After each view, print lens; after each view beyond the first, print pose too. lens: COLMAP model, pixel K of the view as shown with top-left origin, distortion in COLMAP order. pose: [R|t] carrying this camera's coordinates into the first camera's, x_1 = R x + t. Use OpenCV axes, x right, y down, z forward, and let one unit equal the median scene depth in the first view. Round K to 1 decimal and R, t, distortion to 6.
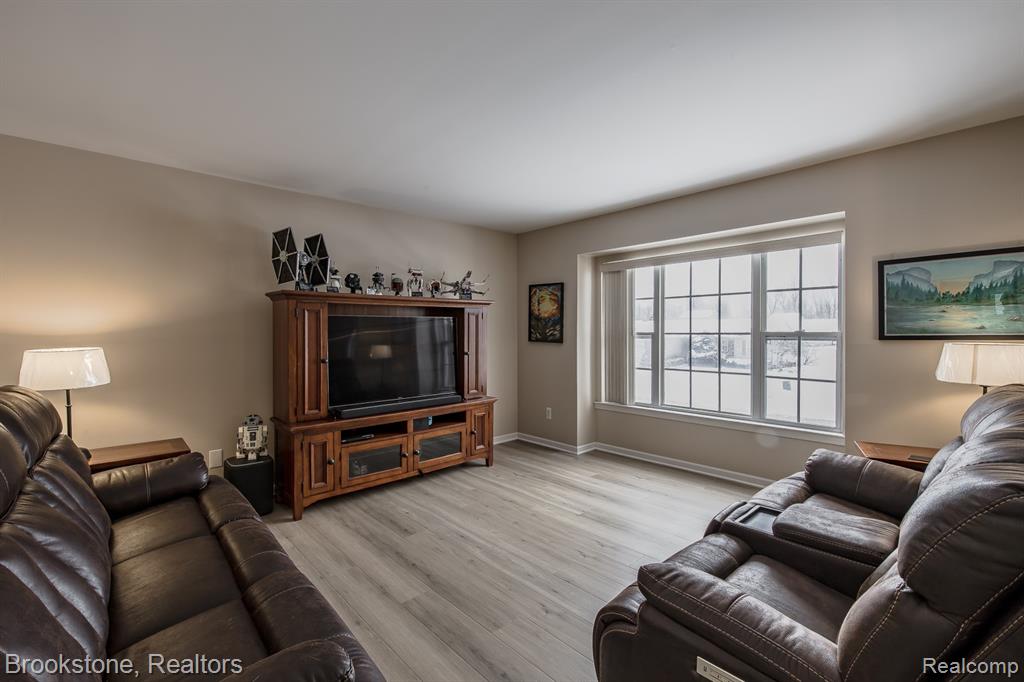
lens RADIAL K [[452.3, 0, 507.4], [0, 452.3, 334.7], [0, 0, 1]] dist [0.001963, 0.000178]
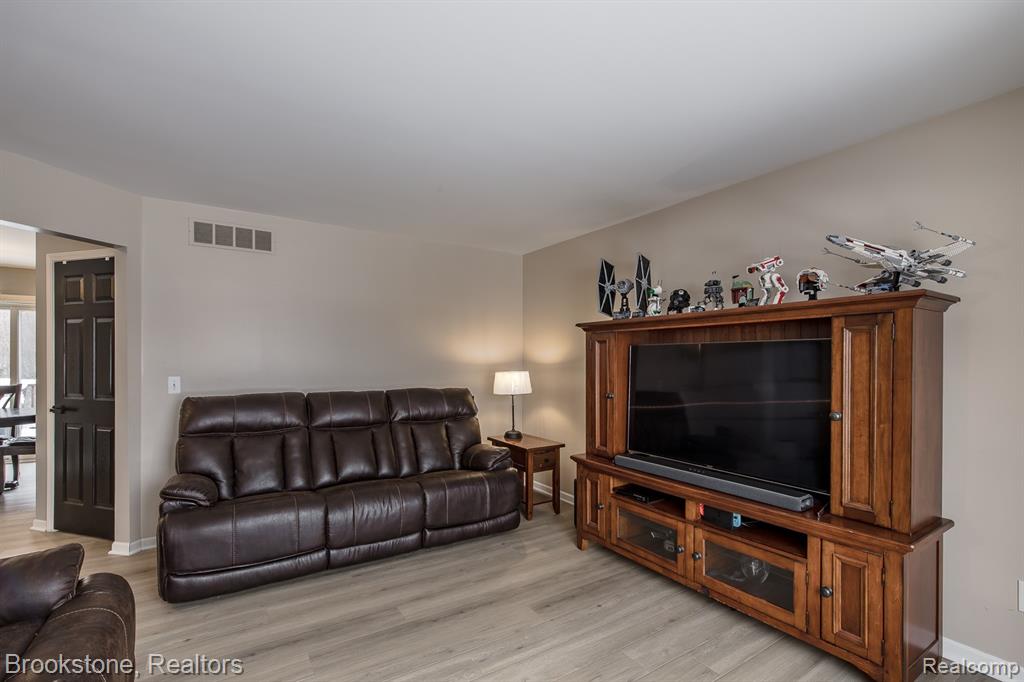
lens RADIAL K [[452.3, 0, 504.1], [0, 452.3, 362.1], [0, 0, 1]] dist [0.001963, 0.000178]
pose [[-0.174980, 0.013277, -0.984482, 0.474359], [-0.013240, 0.999787, 0.015837, -0.019245], [0.984483, 0.015806, -0.174767, 0.842060]]
